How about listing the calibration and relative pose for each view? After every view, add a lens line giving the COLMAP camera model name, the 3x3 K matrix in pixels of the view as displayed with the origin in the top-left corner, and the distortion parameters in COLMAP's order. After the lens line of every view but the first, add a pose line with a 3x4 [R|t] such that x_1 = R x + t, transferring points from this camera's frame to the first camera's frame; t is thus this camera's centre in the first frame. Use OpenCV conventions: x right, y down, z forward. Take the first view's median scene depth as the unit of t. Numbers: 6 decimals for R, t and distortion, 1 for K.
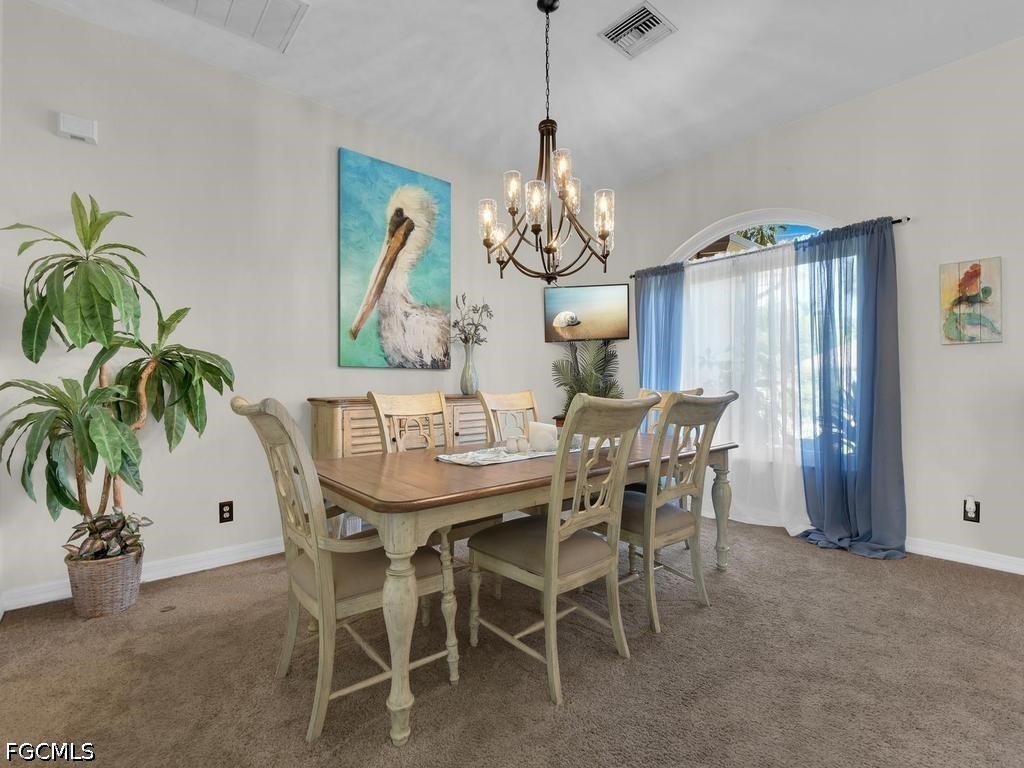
lens RADIAL K [[466.1, 0, 512.6], [0, 466.1, 383.2], [0, 0, 1]] dist [0.014081, -0.020988]
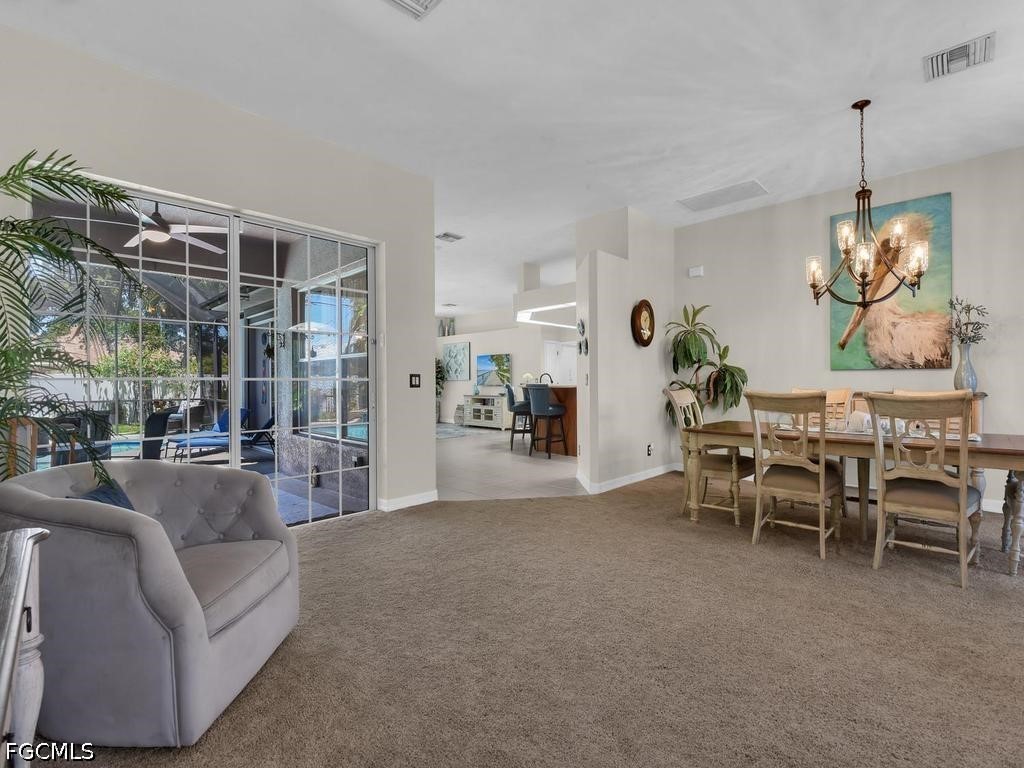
lens RADIAL K [[466.1, 0, 512.6], [0, 466.1, 383.2], [0, 0, 1]] dist [0.014081, -0.020988]
pose [[0.086688, 0.004708, -0.996224, 0.896929], [0.007814, 0.999955, 0.005406, -0.009621], [0.996205, -0.008253, 0.086647, -0.090981]]
